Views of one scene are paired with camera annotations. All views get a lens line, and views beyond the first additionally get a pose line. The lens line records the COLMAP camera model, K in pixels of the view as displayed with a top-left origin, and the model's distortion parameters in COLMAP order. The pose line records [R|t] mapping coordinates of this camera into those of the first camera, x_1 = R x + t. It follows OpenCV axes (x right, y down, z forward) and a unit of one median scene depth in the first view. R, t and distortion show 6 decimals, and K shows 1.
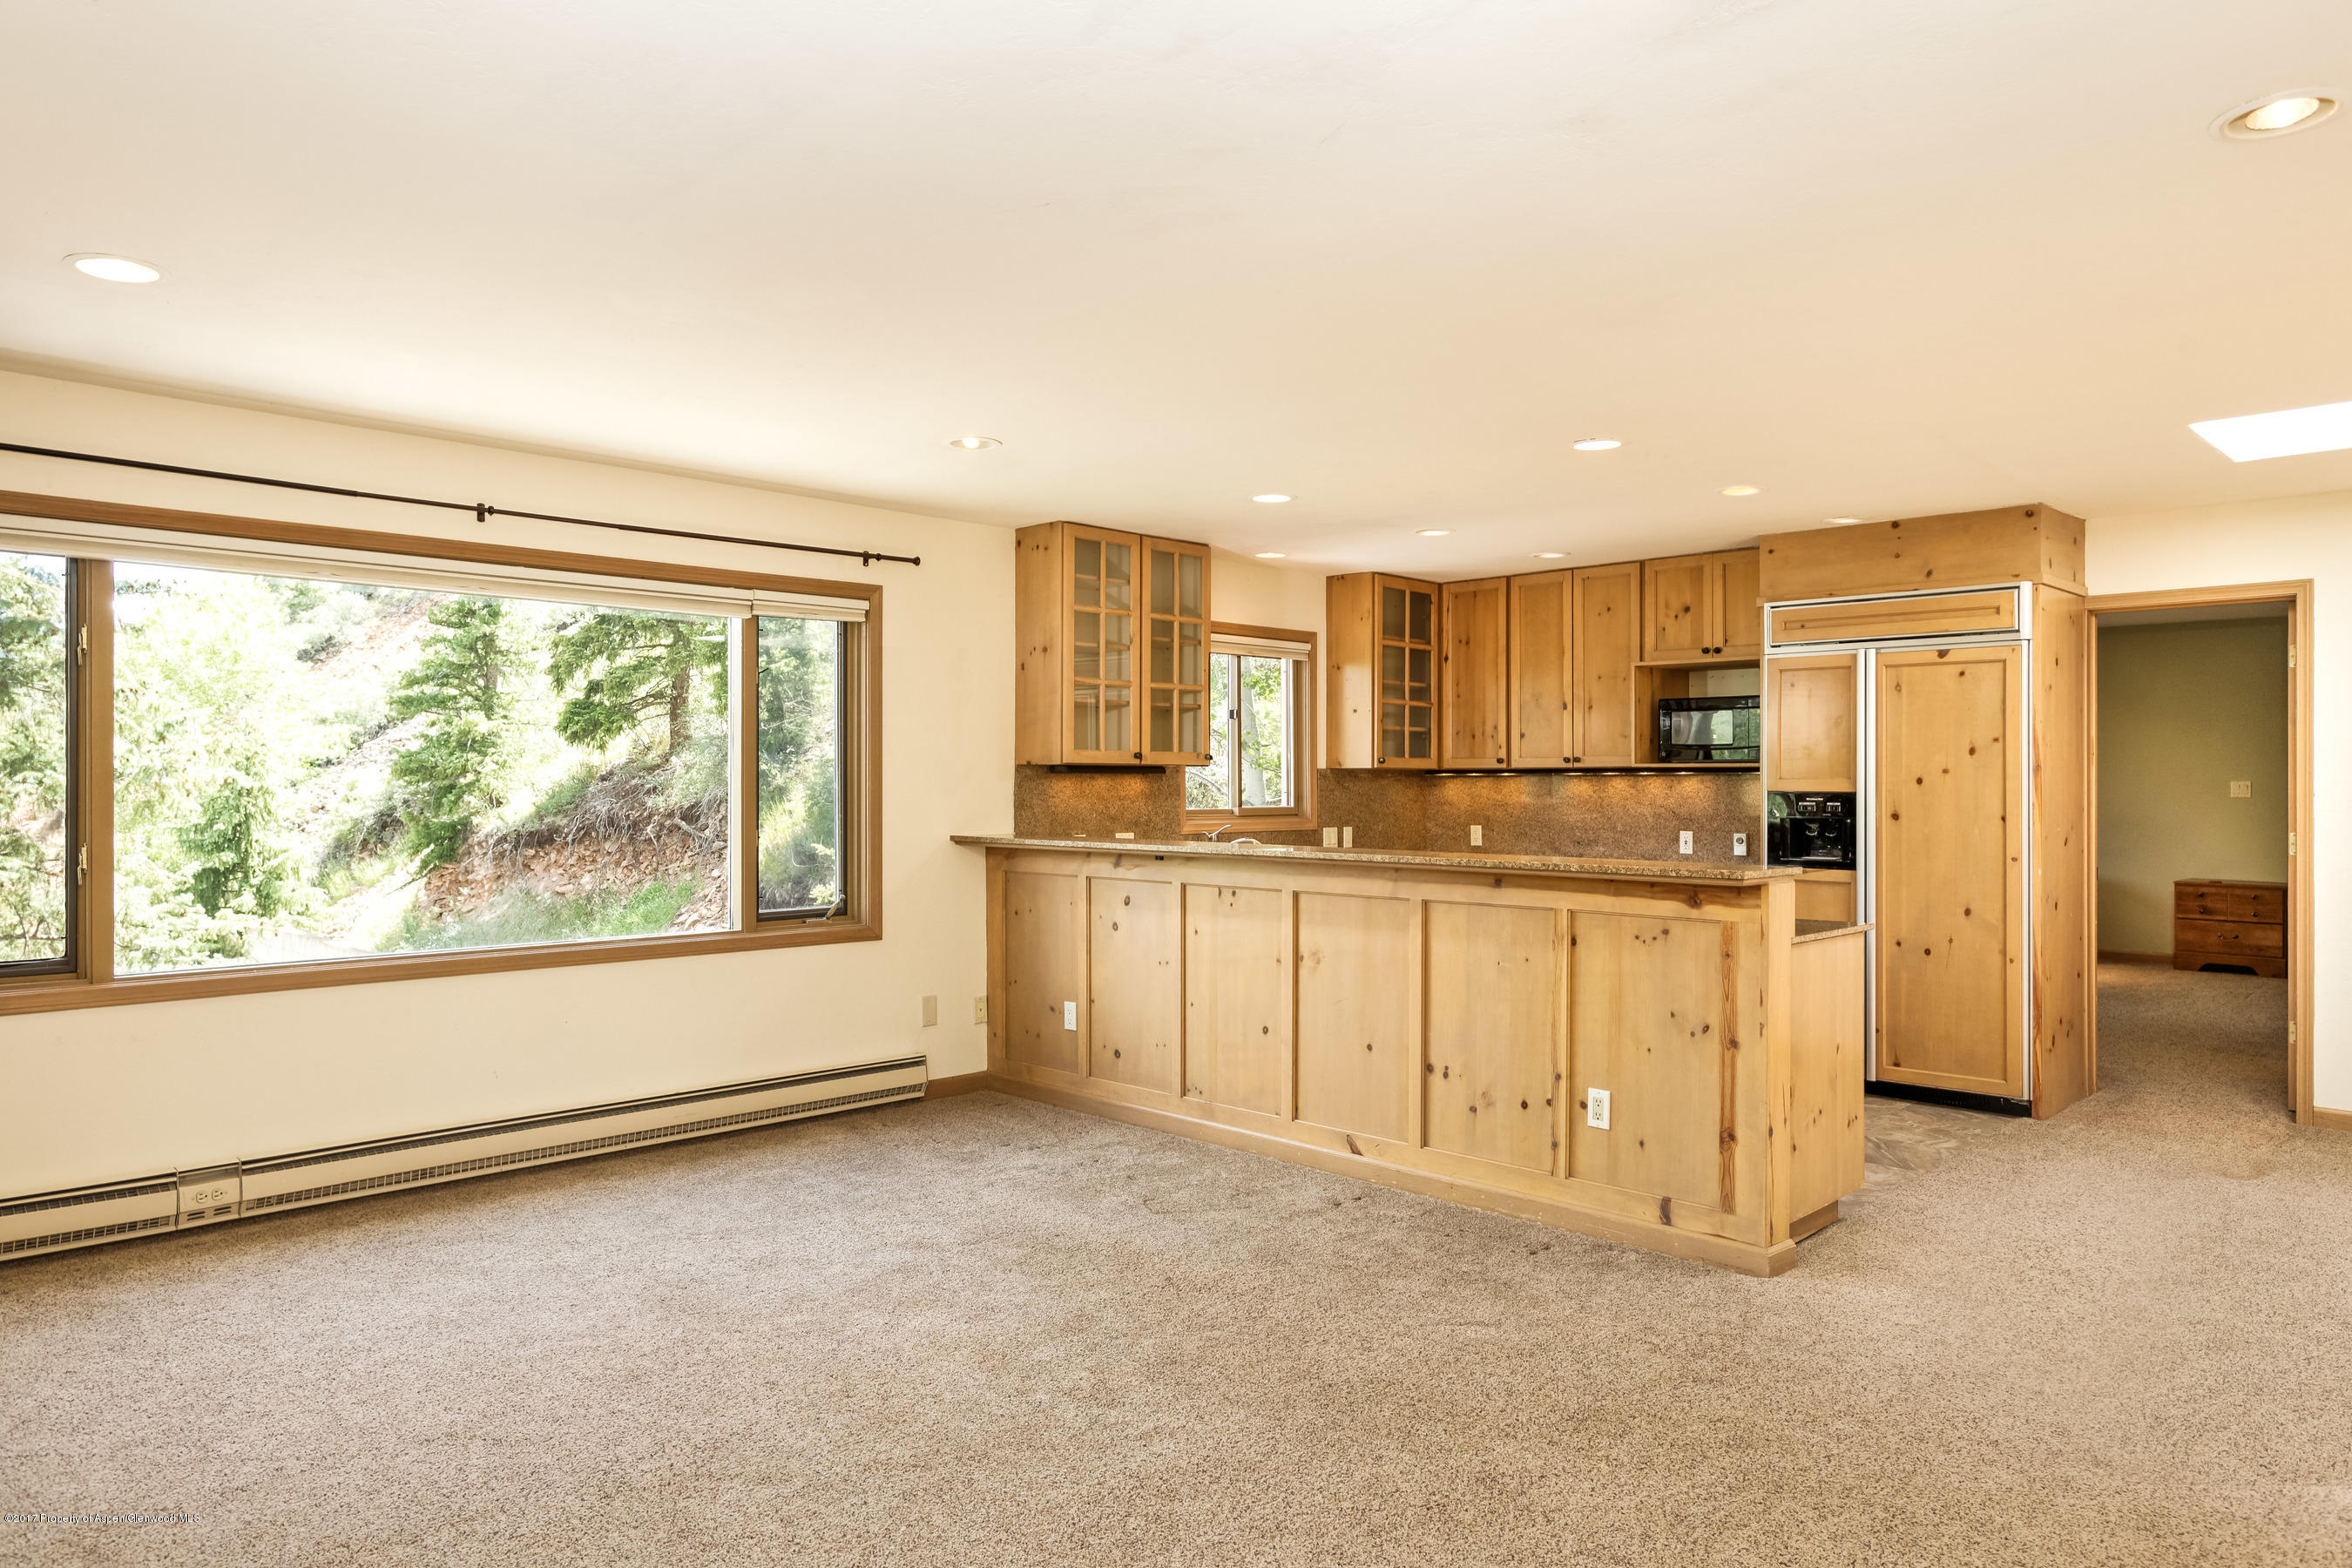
lens RADIAL K [[1447.0, 0, 1171.2], [0, 1447.0, 777.1], [0, 0, 1]] dist [-0.022052, 0.005332]
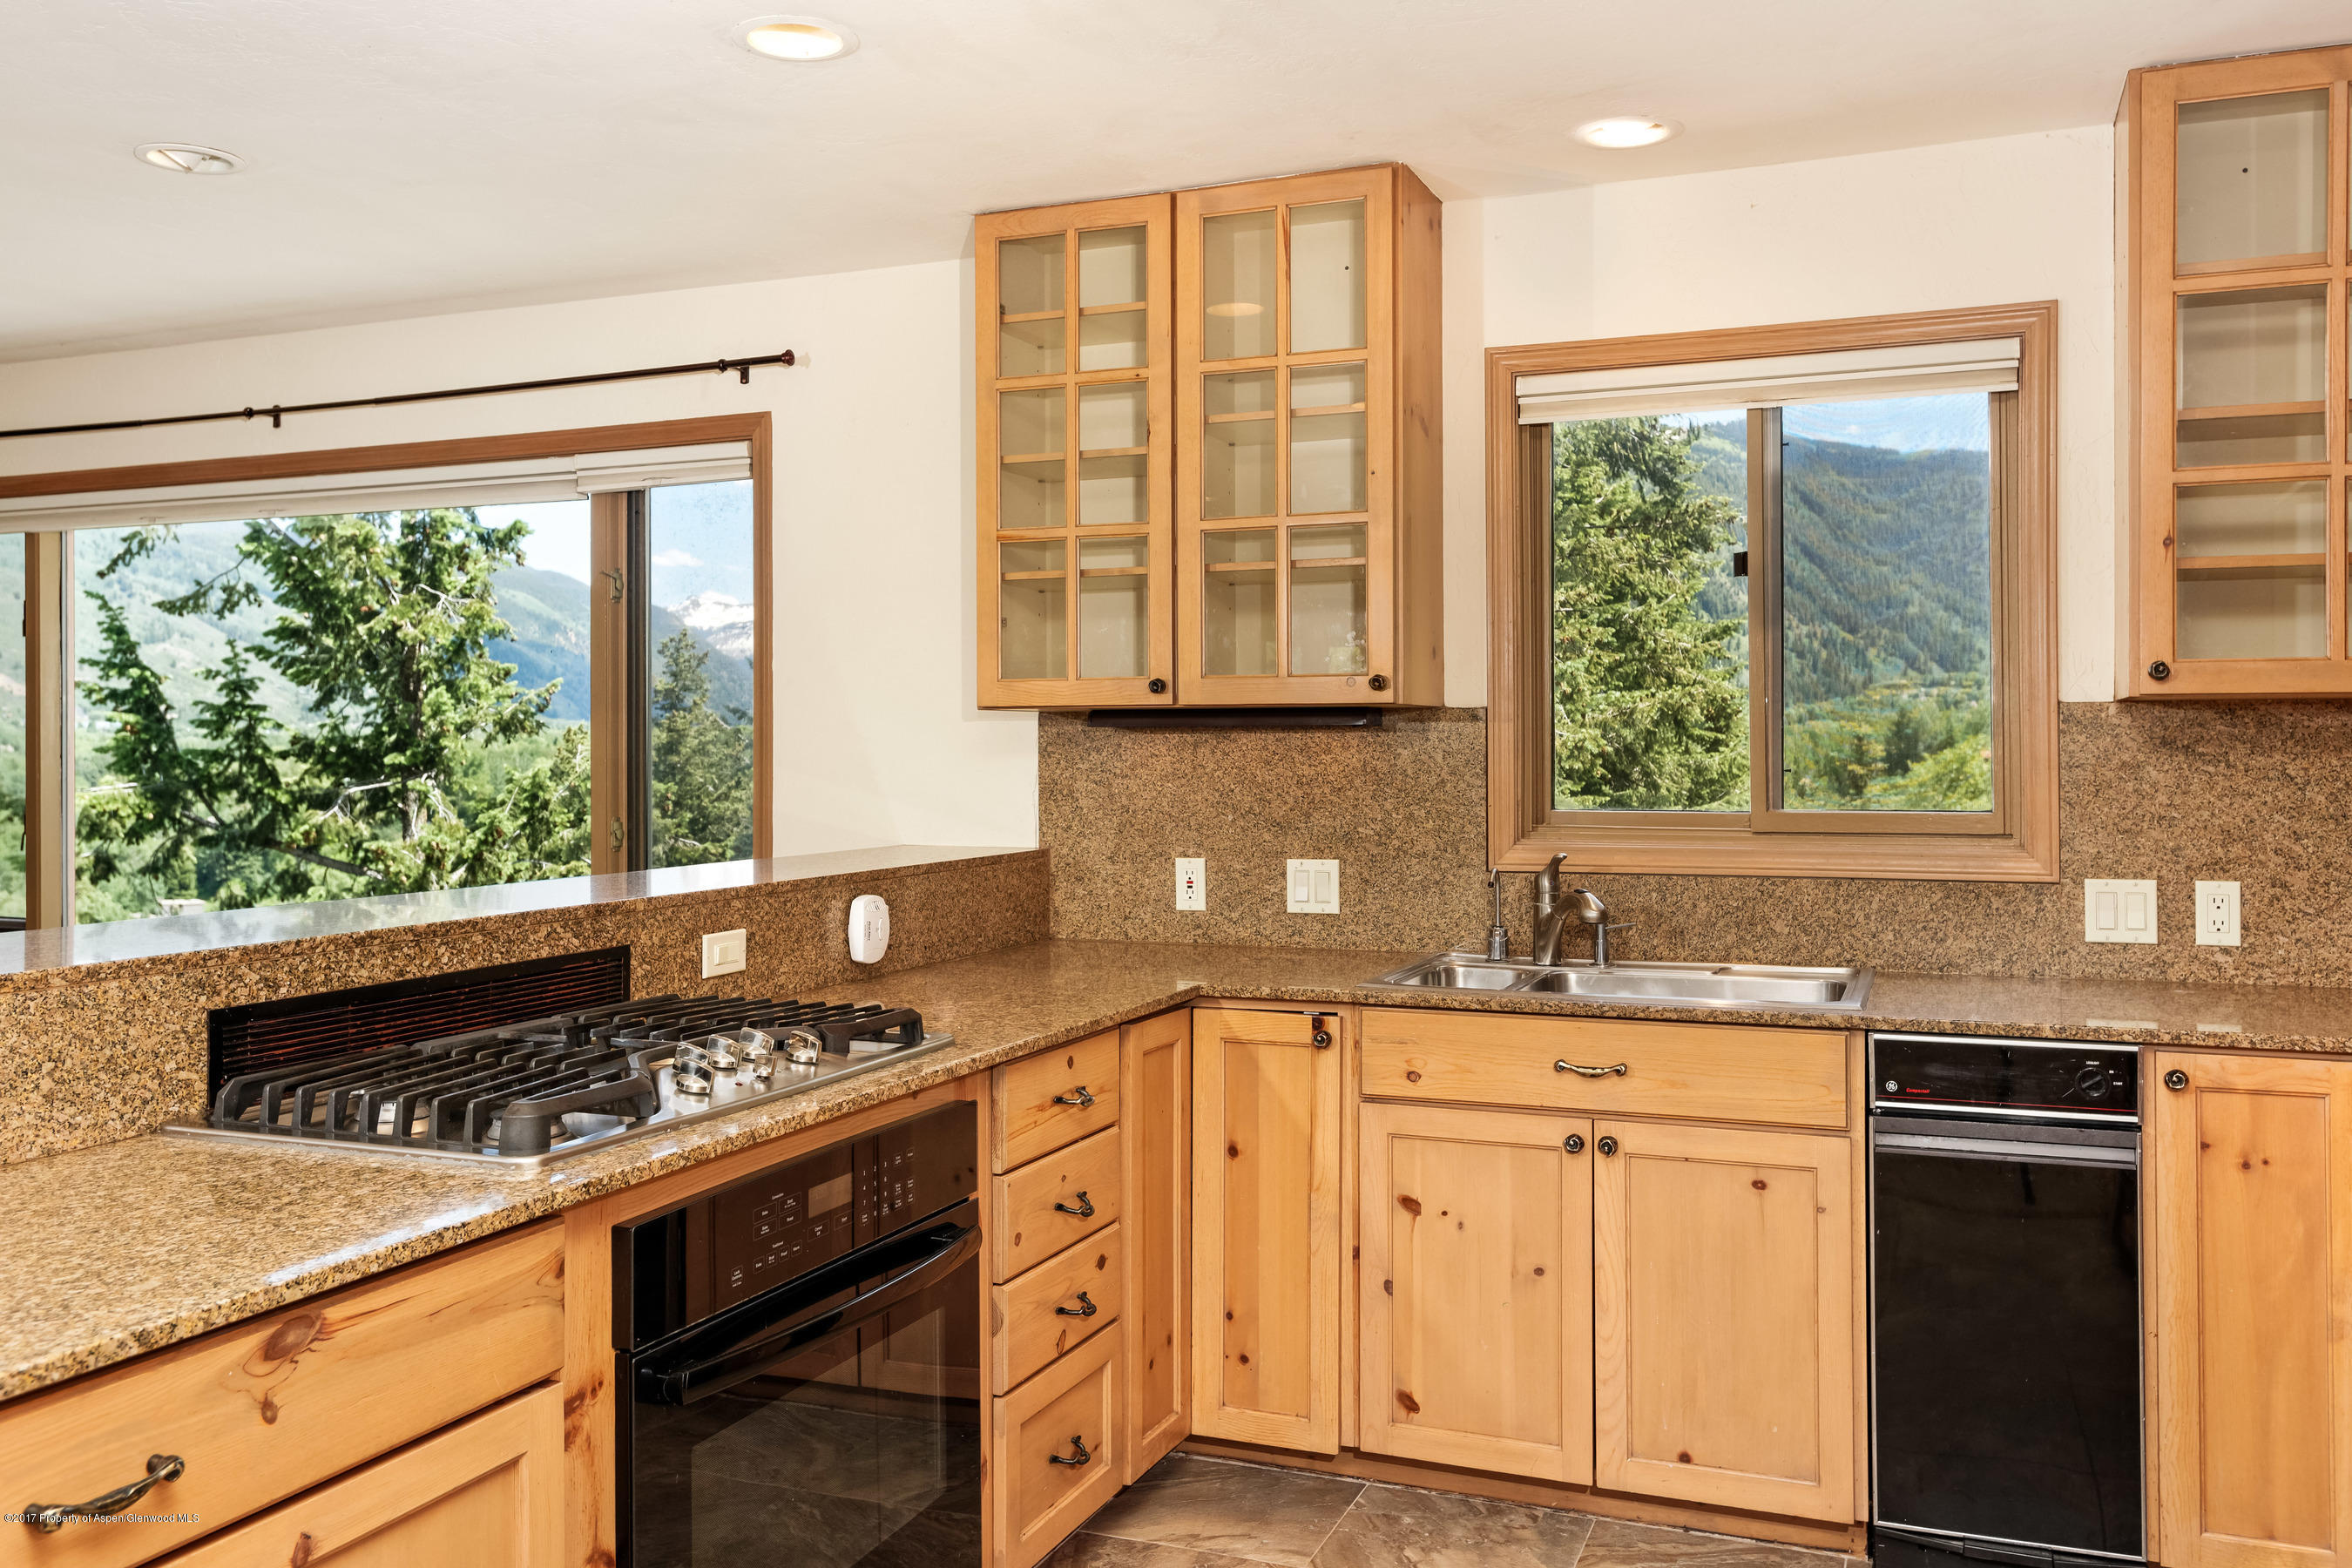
lens RADIAL K [[1942.4, 0, 1160.7], [0, 1942.4, 734.6], [0, 0, 1]] dist [-0.006408, -0.007860]
pose [[0.390476, -0.006594, -0.920590, 0.564692], [0.007839, 0.999962, -0.003837, 0.002187], [0.920580, -0.005718, 0.390512, 0.817189]]
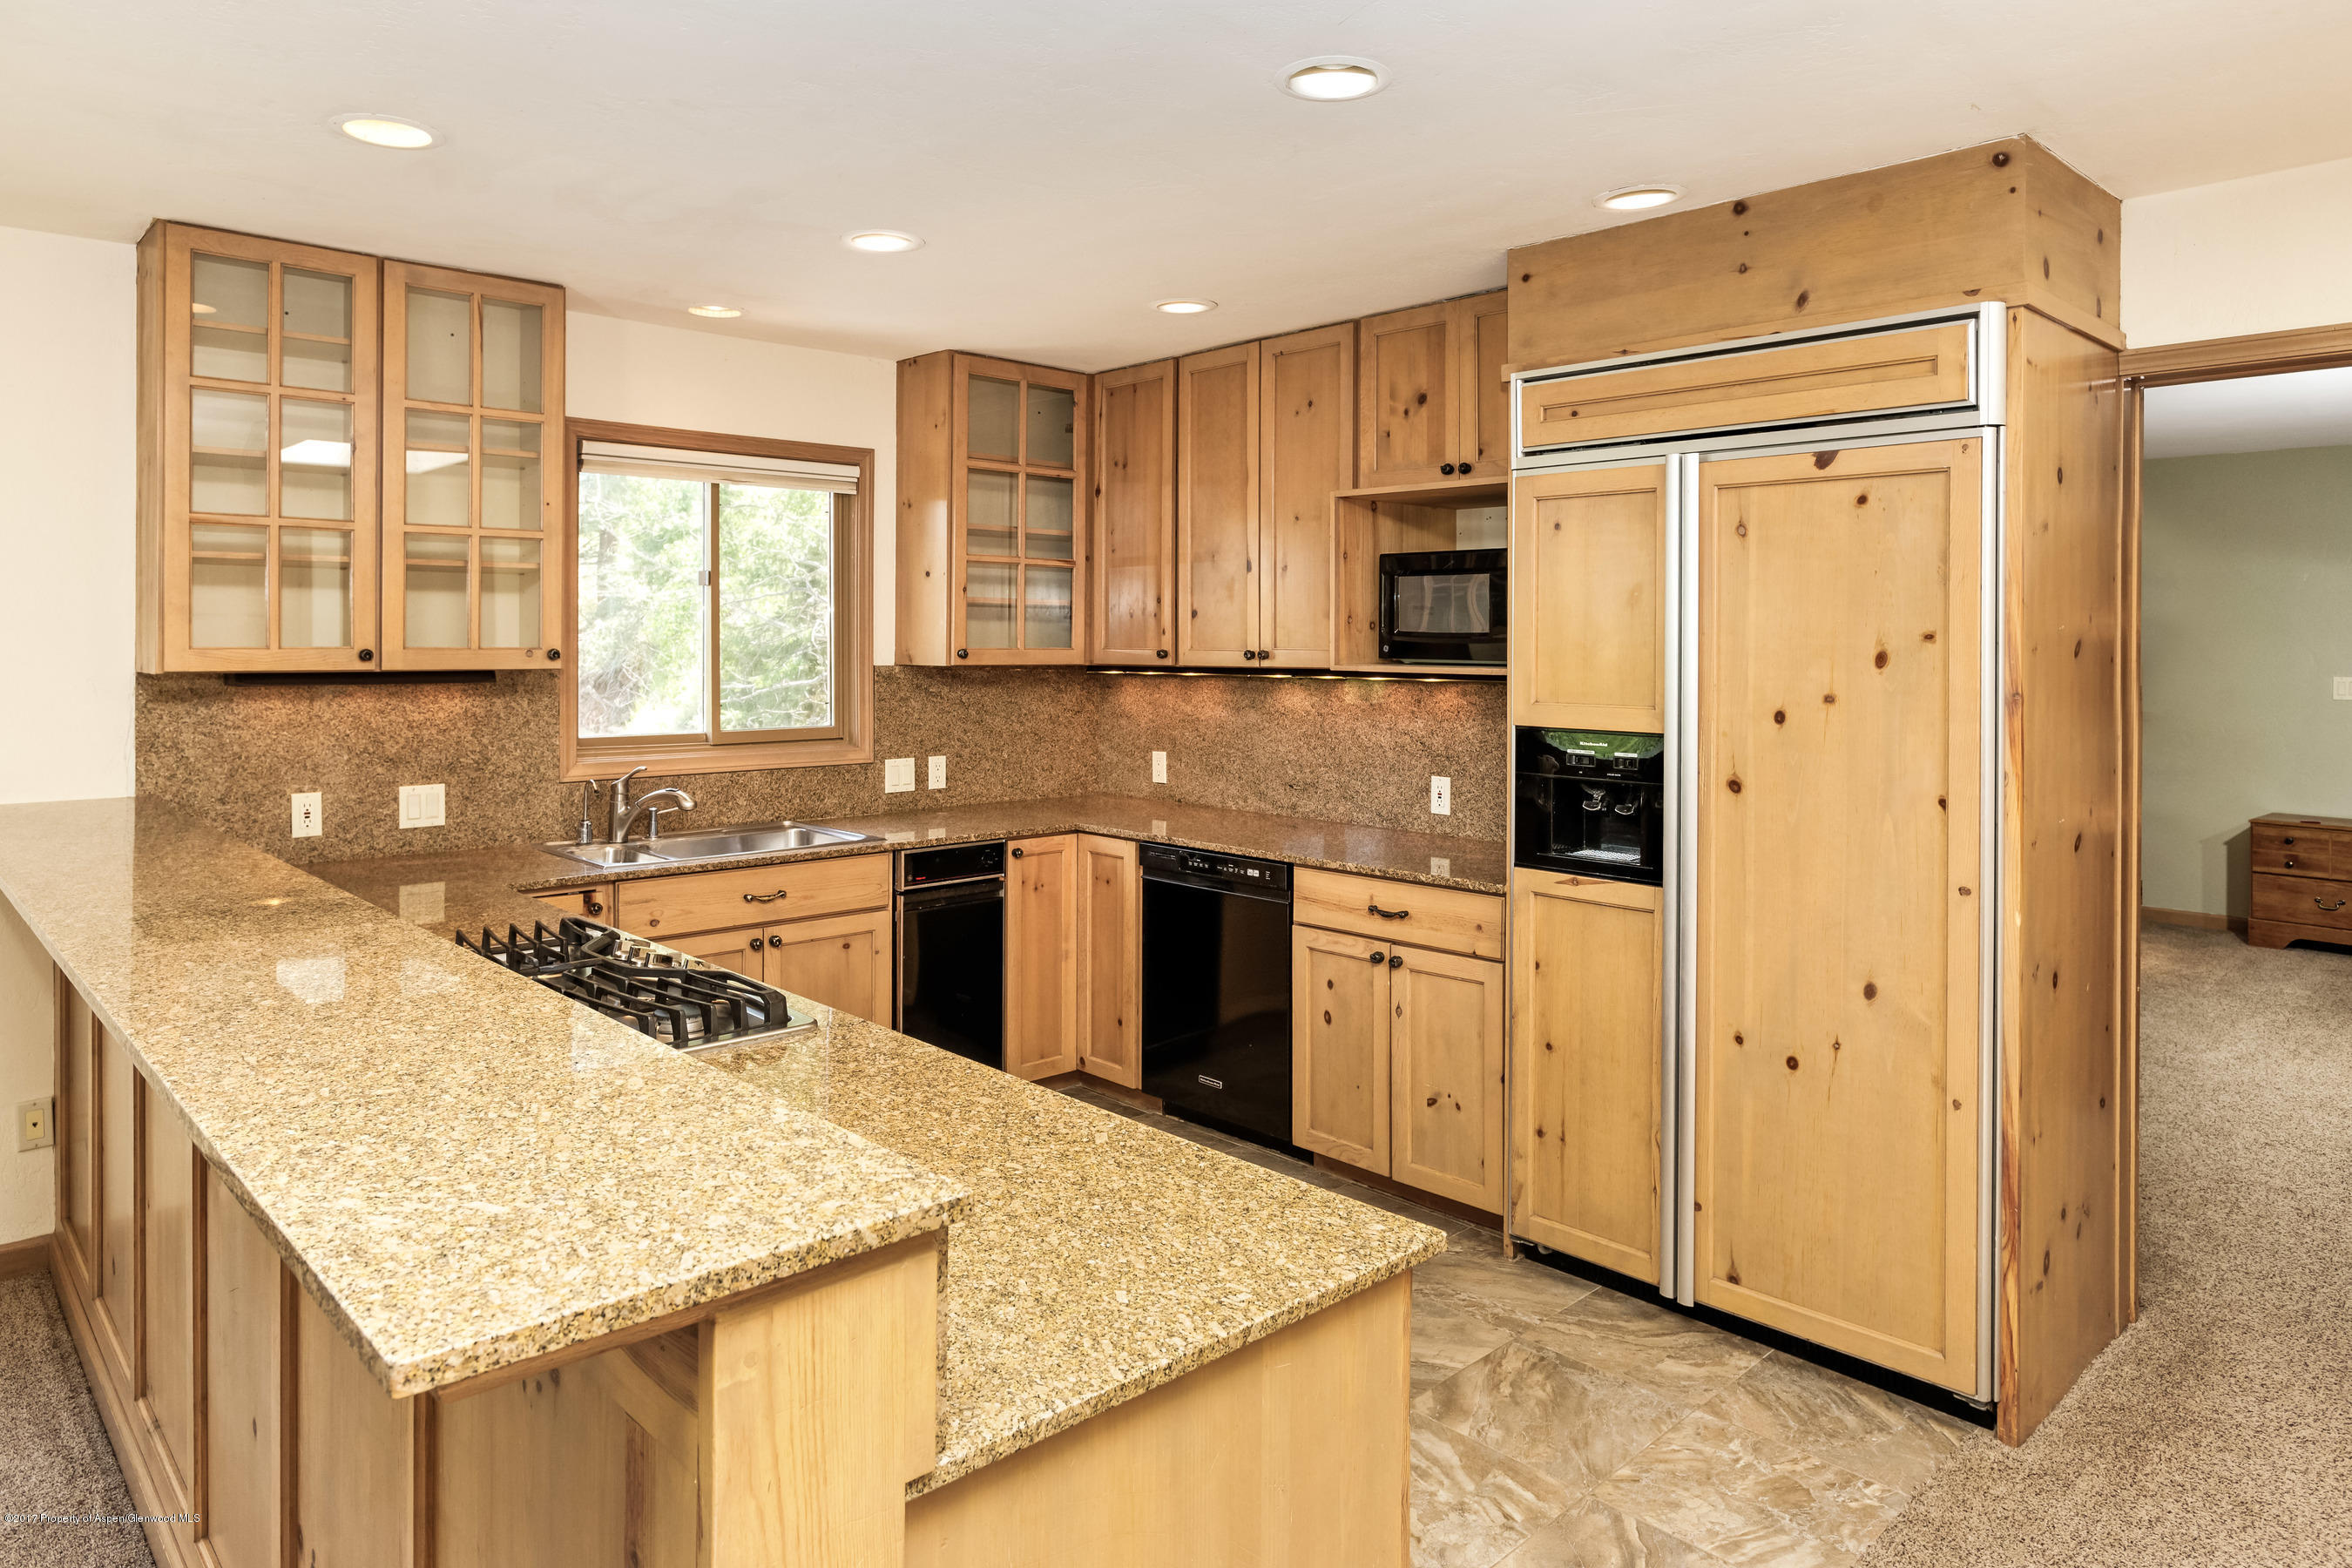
lens RADIAL K [[1447.0, 0, 1169.1], [0, 1447.0, 643.9], [0, 0, 1]] dist [-0.022052, 0.005332]
pose [[0.999802, 0.002146, -0.019774, 0.312874], [-0.002059, 0.999988, 0.004393, -0.023823], [0.019783, -0.004352, 0.999795, 0.488704]]
